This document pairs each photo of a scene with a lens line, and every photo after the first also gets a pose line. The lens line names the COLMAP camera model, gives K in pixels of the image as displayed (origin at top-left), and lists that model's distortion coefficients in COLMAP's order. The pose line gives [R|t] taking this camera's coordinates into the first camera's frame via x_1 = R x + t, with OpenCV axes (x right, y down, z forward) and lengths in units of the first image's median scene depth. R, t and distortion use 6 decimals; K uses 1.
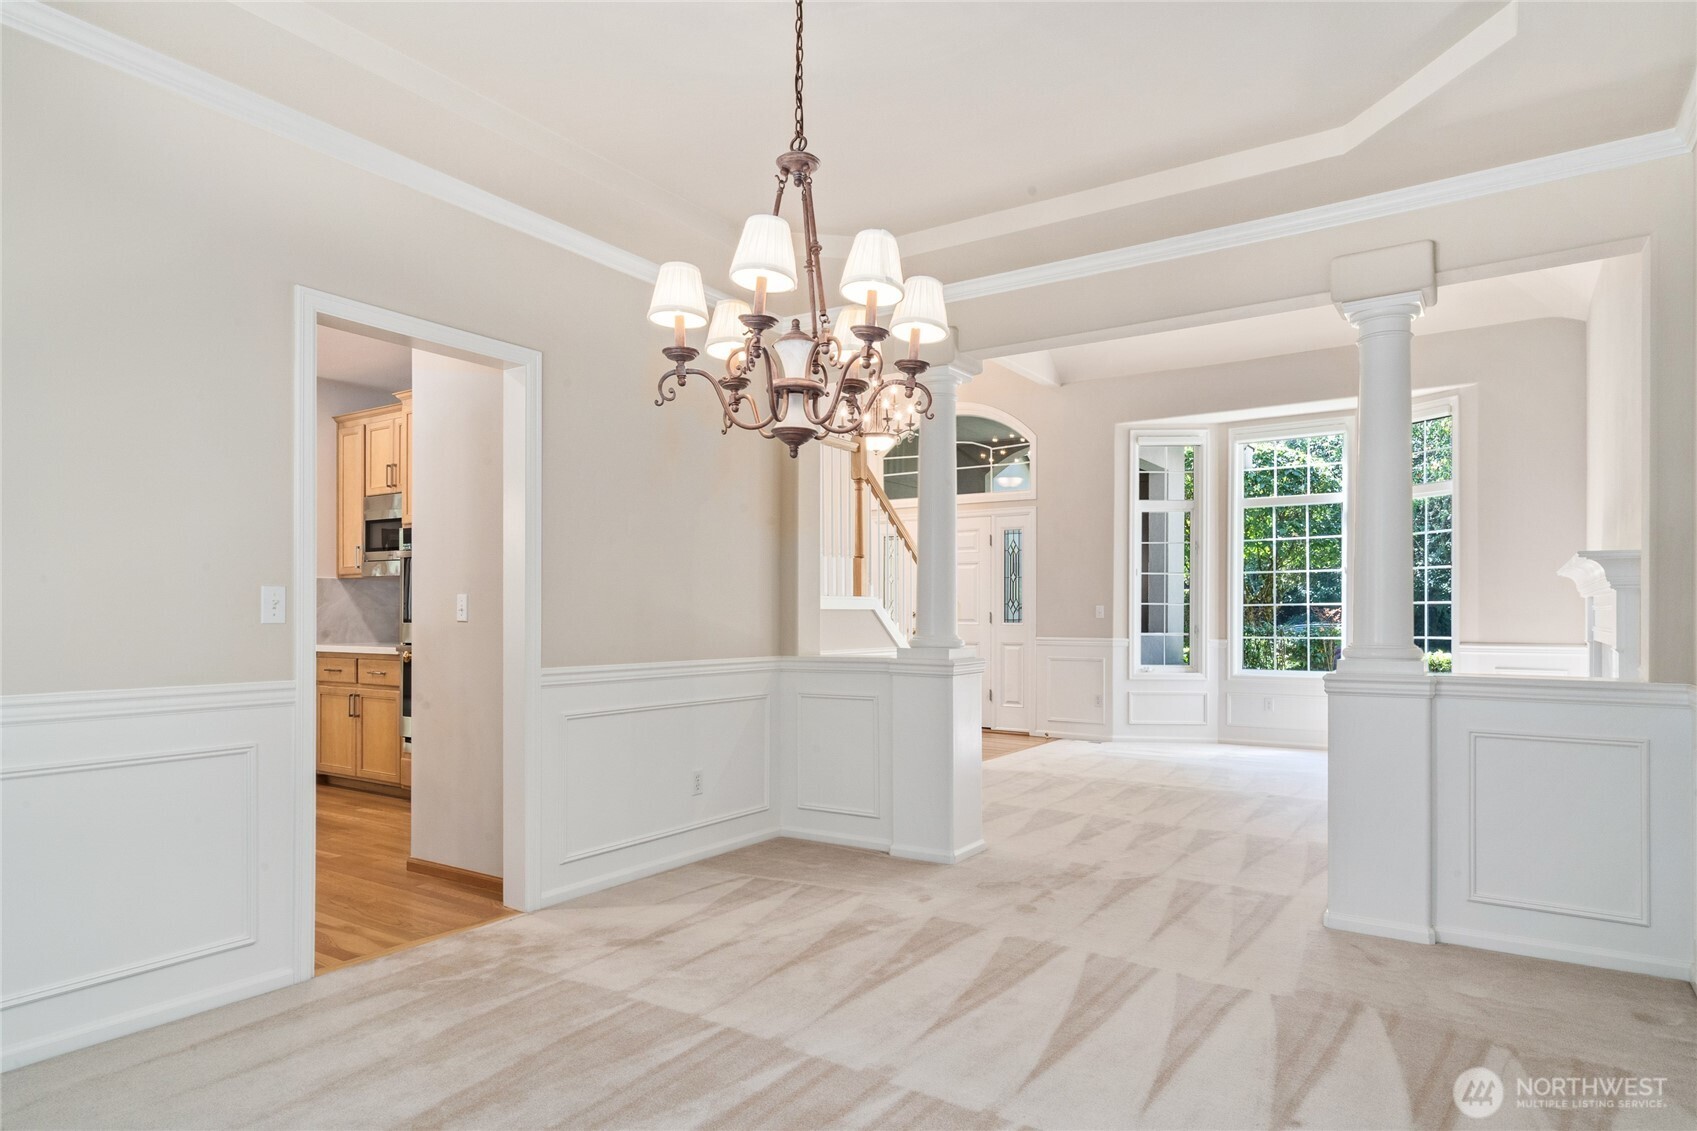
lens RADIAL K [[987.8, 0, 851.5], [0, 987.8, 607.3], [0, 0, 1]] dist [0.000888, -0.000052]
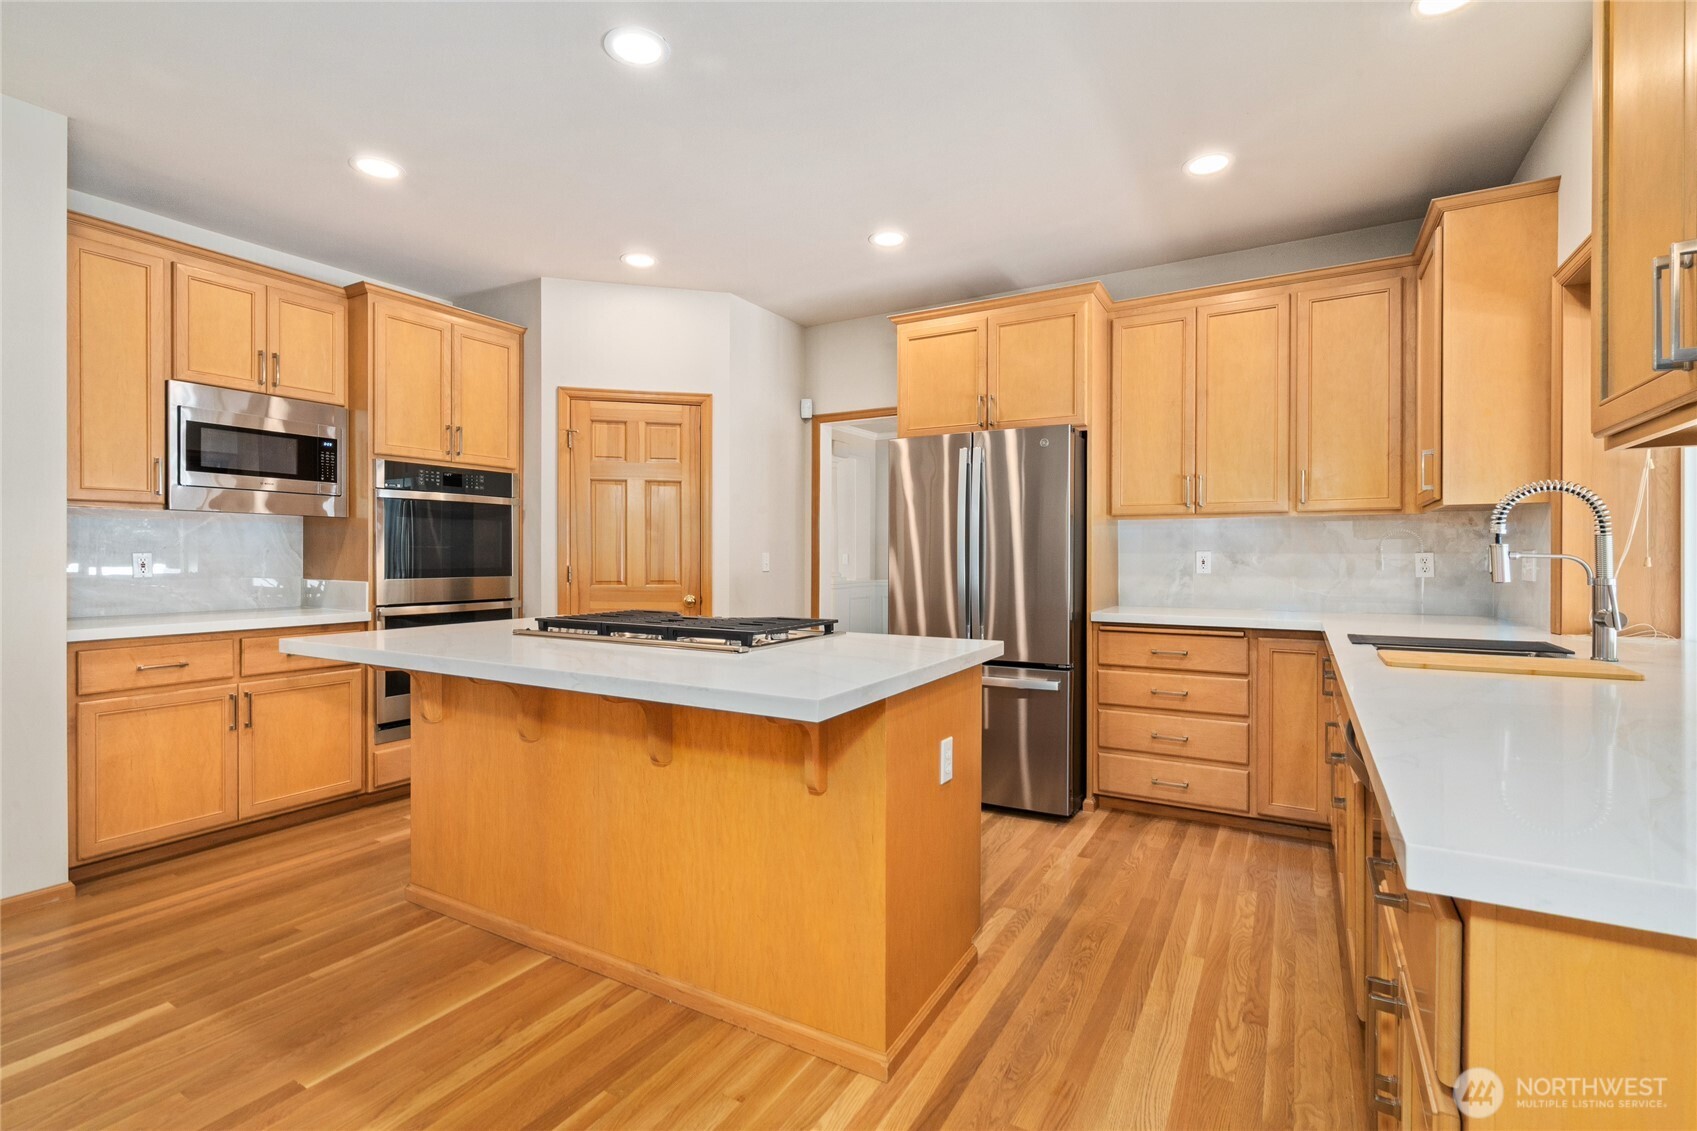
lens RADIAL K [[768.2, 0, 848.9], [0, 768.2, 557.2], [0, 0, 1]] dist [-0.000855, 0.000153]
pose [[-0.058567, -0.004459, 0.998273, -1.686325], [-0.011358, 0.999928, 0.003800, -0.013846], [-0.998219, -0.011115, -0.058614, 1.026340]]
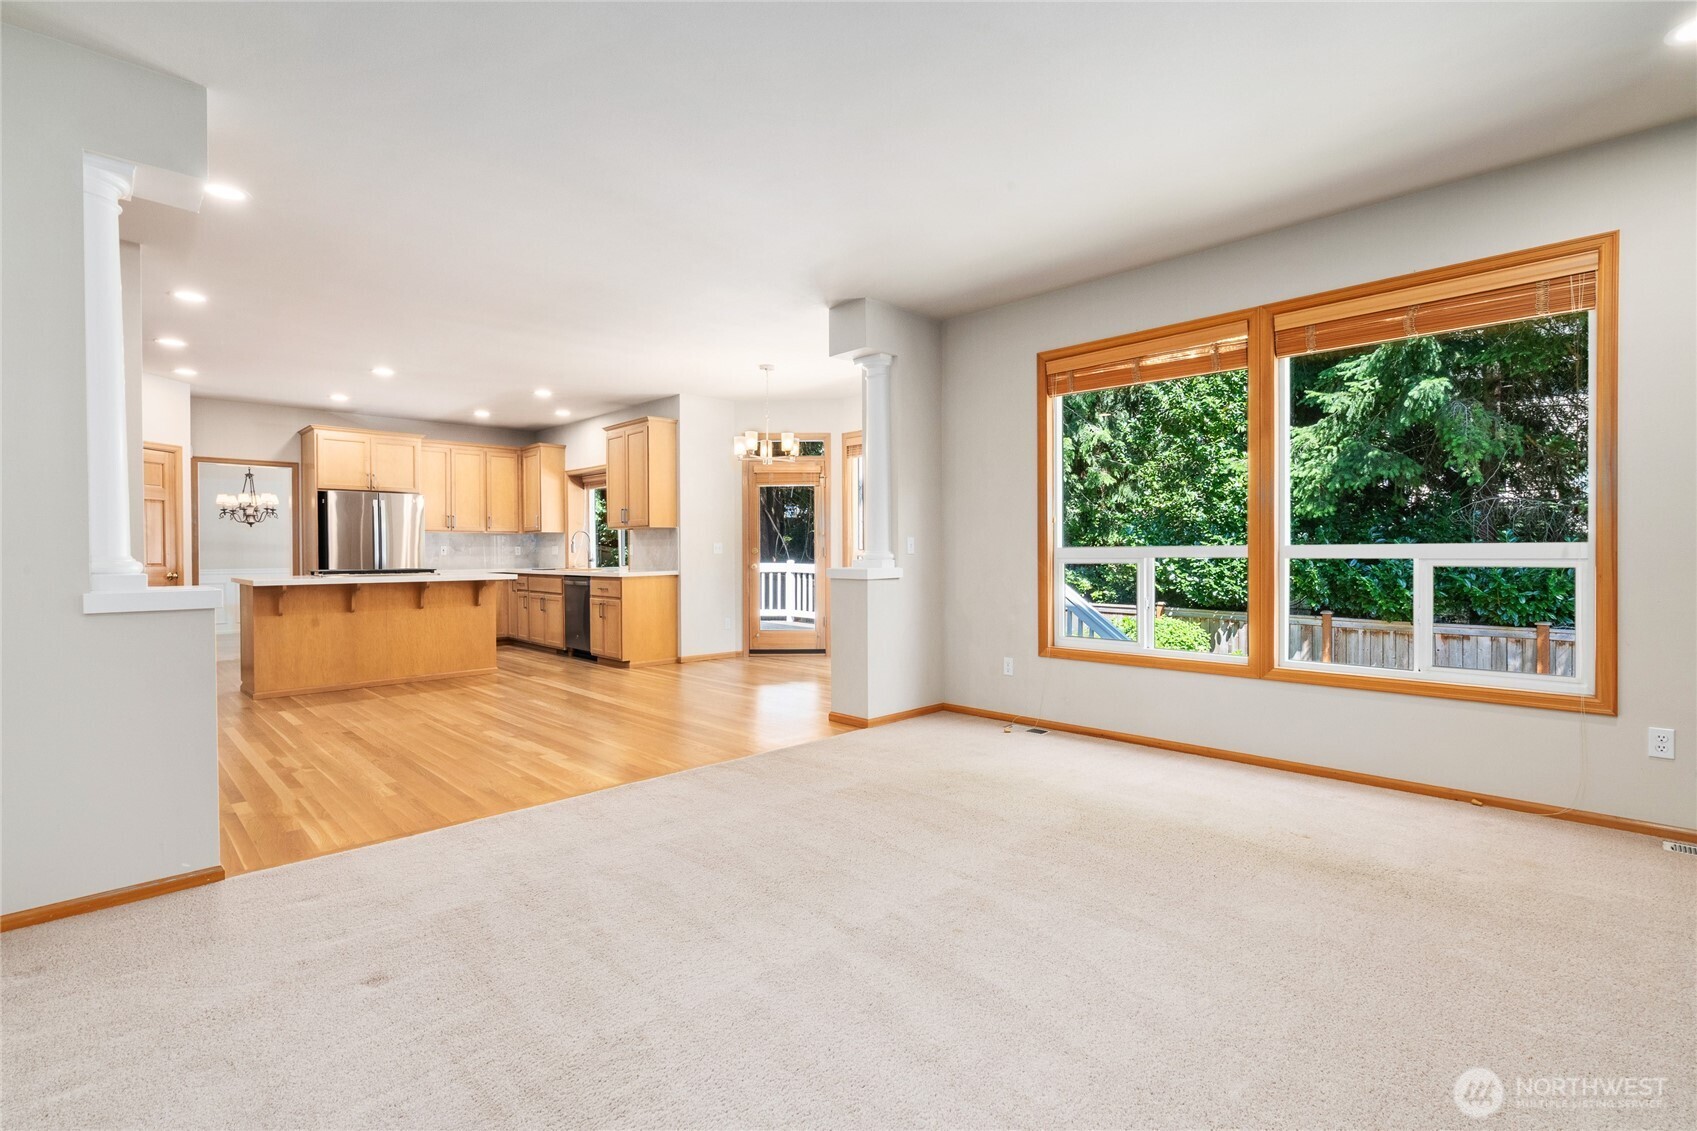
lens RADIAL K [[785.1, 0, 847.0], [0, 785.1, 561.9], [0, 0, 1]] dist [-0.002137, -0.000392]
pose [[-0.979222, 0.000402, 0.202788, -2.467003], [0.001318, 0.999990, 0.004384, 0.019215], [-0.202785, 0.004560, -0.979213, 2.688691]]
